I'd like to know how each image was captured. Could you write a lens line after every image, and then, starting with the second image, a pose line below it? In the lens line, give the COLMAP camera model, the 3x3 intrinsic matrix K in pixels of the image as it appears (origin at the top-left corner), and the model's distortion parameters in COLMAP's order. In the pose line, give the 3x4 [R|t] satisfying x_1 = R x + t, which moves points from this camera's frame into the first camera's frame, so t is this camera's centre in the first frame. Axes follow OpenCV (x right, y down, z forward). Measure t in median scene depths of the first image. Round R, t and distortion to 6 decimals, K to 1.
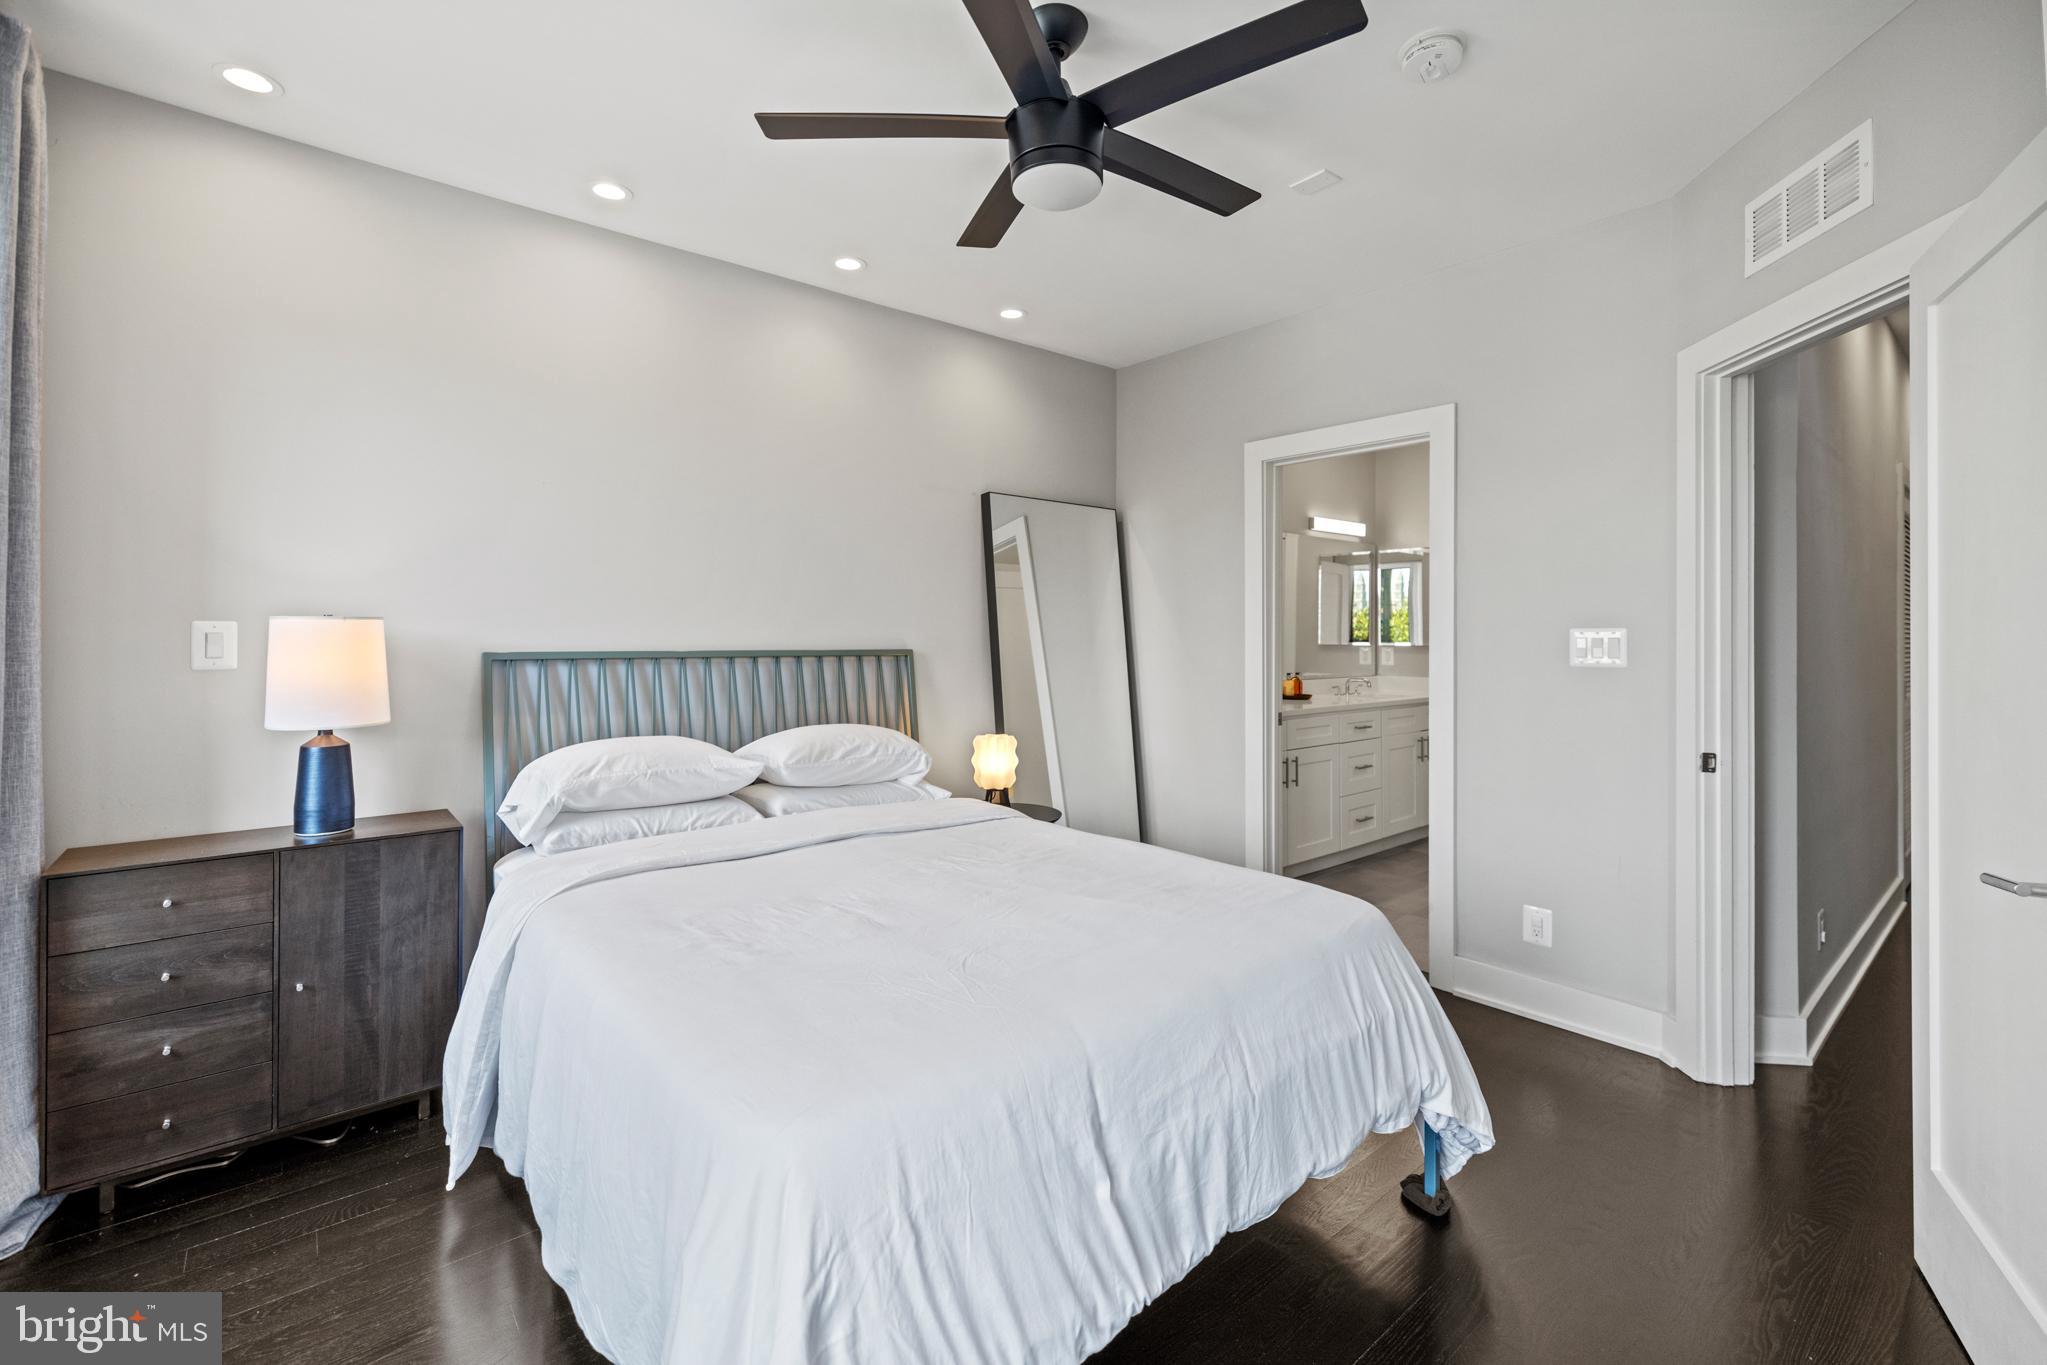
lens RADIAL K [[873.9, 0, 1020.3], [0, 873.9, 670.4], [0, 0, 1]] dist [-0.000047, 0.000000]
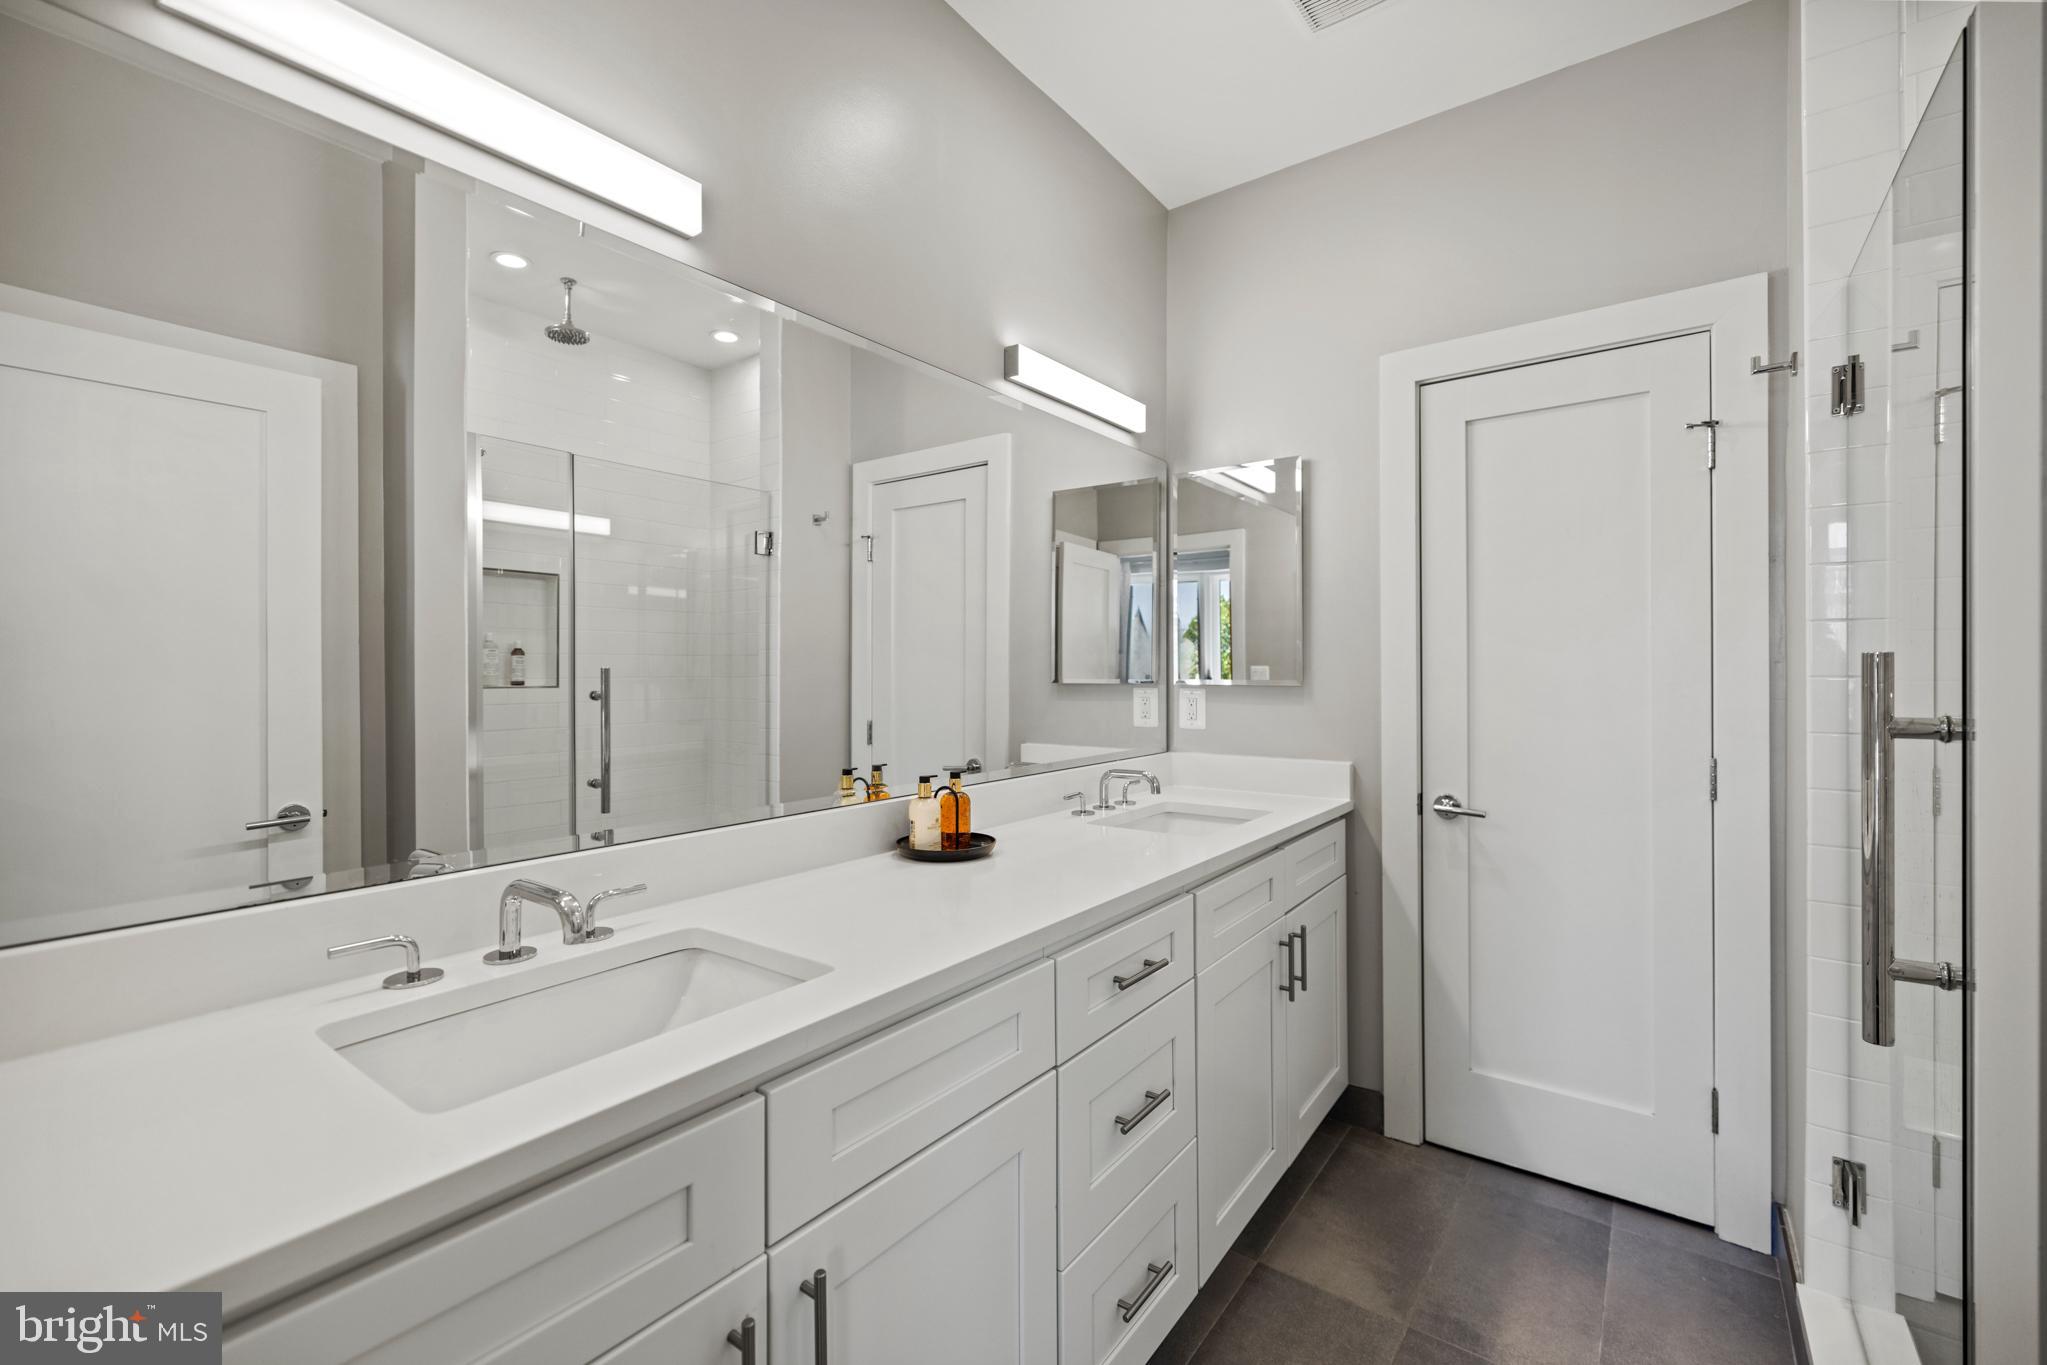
lens RADIAL K [[873.9, 0, 1024.9], [0, 873.9, 680.4], [0, 0, 1]] dist [-0.000047, 0.000000]
pose [[0.971122, 0.003810, 0.238554, 0.246592], [-0.001449, 0.999948, -0.010073, -0.027116], [-0.238580, 0.009436, 0.971077, 0.626712]]
